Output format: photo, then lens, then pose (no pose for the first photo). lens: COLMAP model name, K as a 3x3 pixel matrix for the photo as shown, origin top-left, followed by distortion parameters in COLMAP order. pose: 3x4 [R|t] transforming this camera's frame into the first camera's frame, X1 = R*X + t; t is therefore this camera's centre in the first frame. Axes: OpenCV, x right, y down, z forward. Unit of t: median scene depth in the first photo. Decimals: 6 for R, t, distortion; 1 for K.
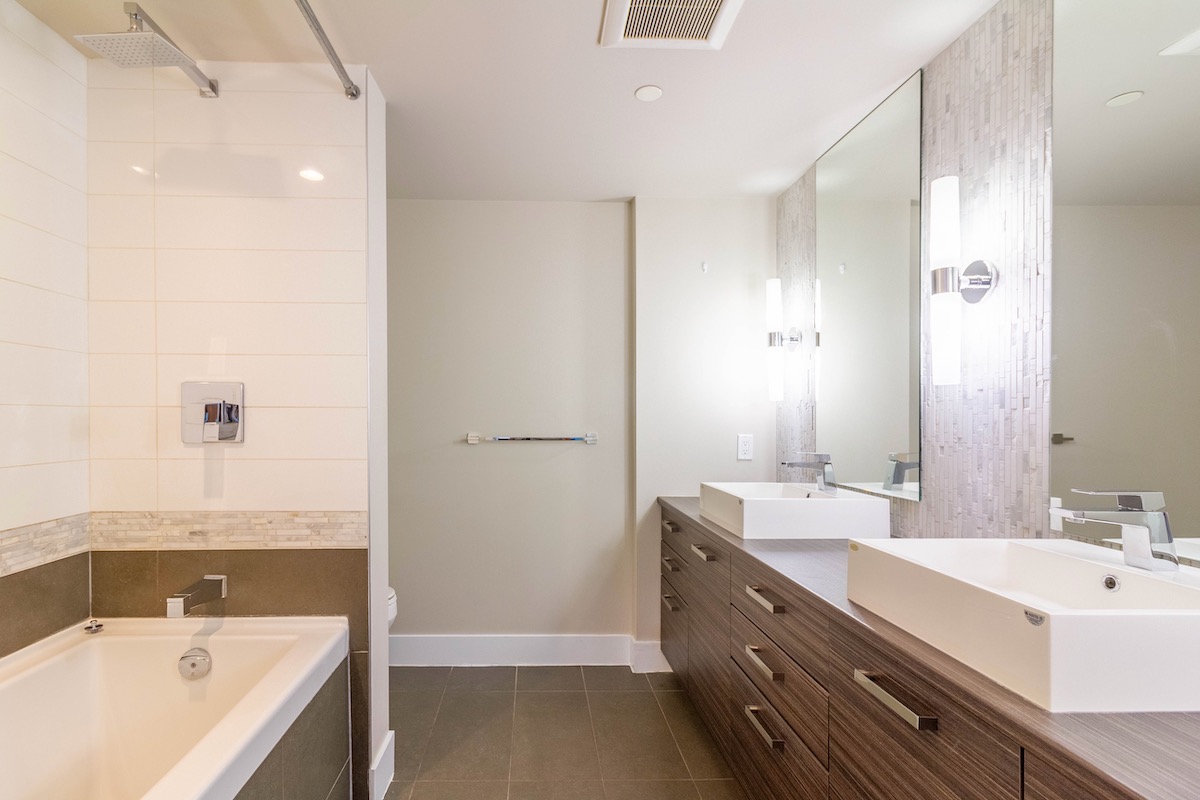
lens RADIAL K [[565.1, 0, 544.1], [0, 565.1, 427.8], [0, 0, 1]] dist [0.011615, 0.000264]
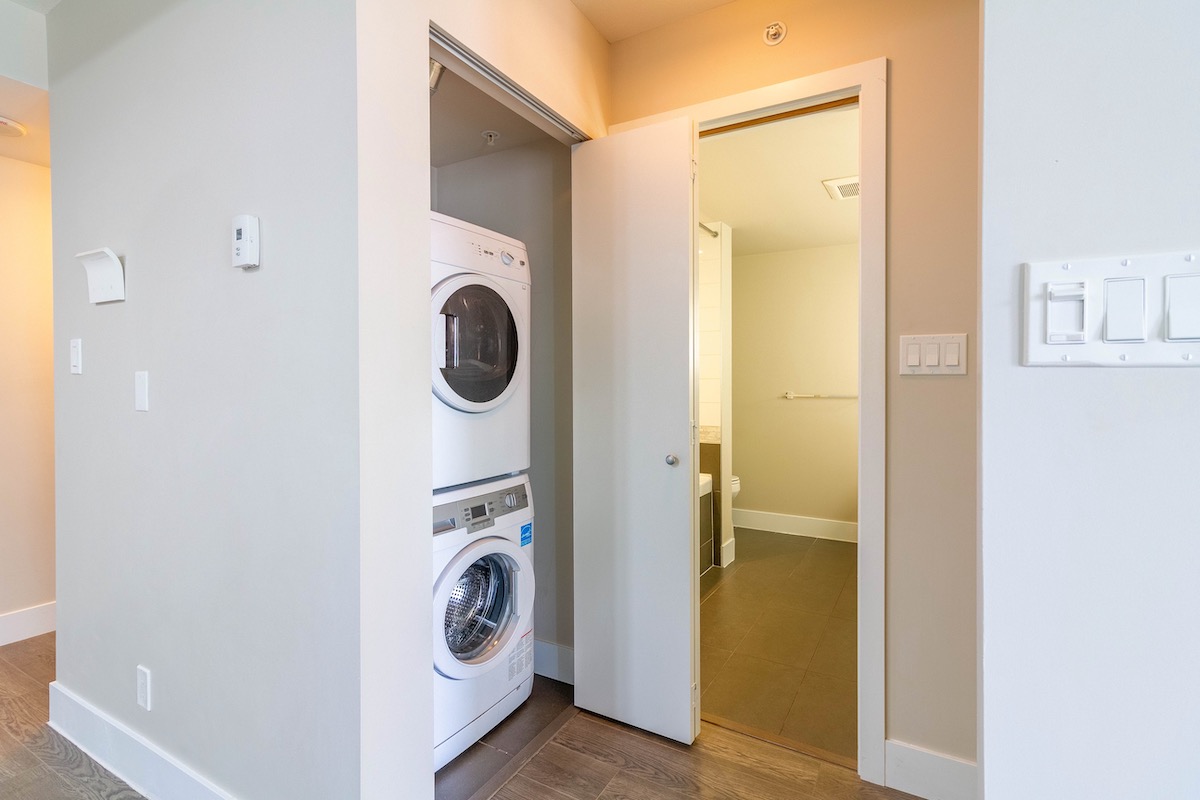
lens RADIAL K [[554.7, 0, 605.1], [0, 554.7, 377.7], [0, 0, 1]] dist [0.004831, 0.000879]
pose [[0.866574, 0.002944, -0.499040, 0.366845], [-0.010037, 0.999883, -0.011530, -0.011336], [0.498947, 0.015000, 0.866503, -1.070240]]
